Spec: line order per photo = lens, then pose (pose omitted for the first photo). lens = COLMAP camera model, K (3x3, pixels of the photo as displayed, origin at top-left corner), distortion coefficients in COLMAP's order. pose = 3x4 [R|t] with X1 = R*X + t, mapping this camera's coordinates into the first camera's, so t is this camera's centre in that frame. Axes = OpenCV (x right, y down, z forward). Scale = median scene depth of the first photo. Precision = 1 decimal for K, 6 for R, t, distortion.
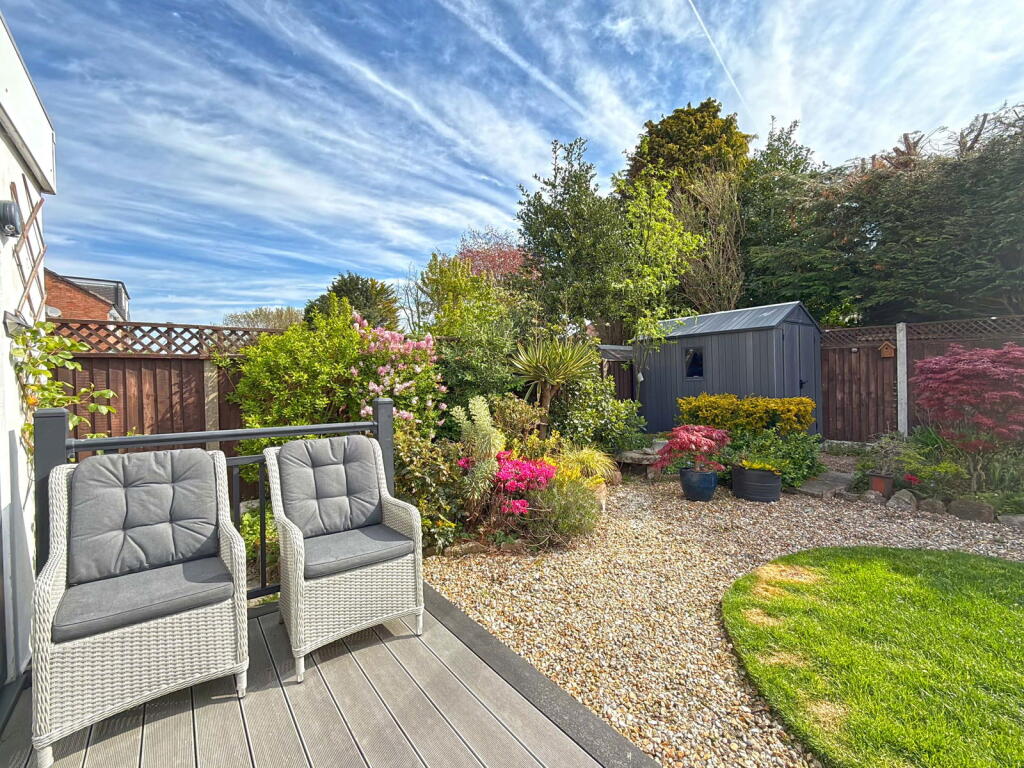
lens RADIAL K [[446.4, 0, 496.4], [0, 446.4, 380.9], [0, 0, 1]] dist [0.001731, 0.000271]
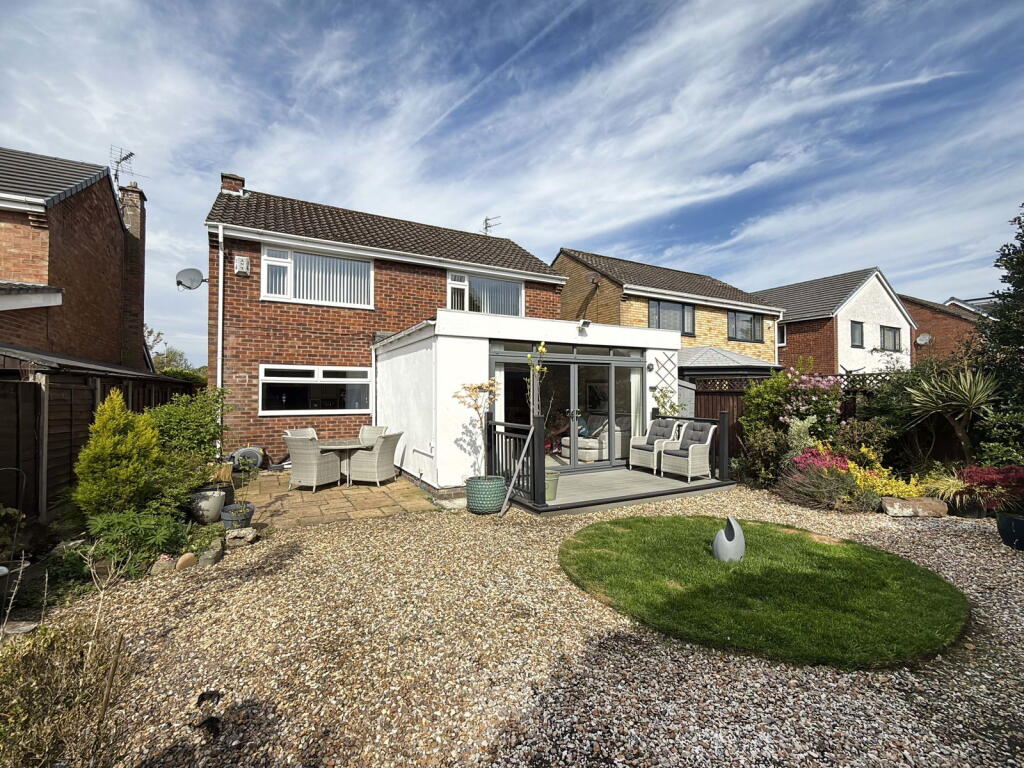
lens RADIAL K [[449.6, 0, 508.5], [0, 449.6, 386.3], [0, 0, 1]] dist [-0.018976, -0.000015]
pose [[-0.147353, 0.004014, -0.989076, 0.137303], [-0.011403, 0.999918, 0.005757, -0.005620], [0.989018, 0.012126, -0.147295, 0.008316]]
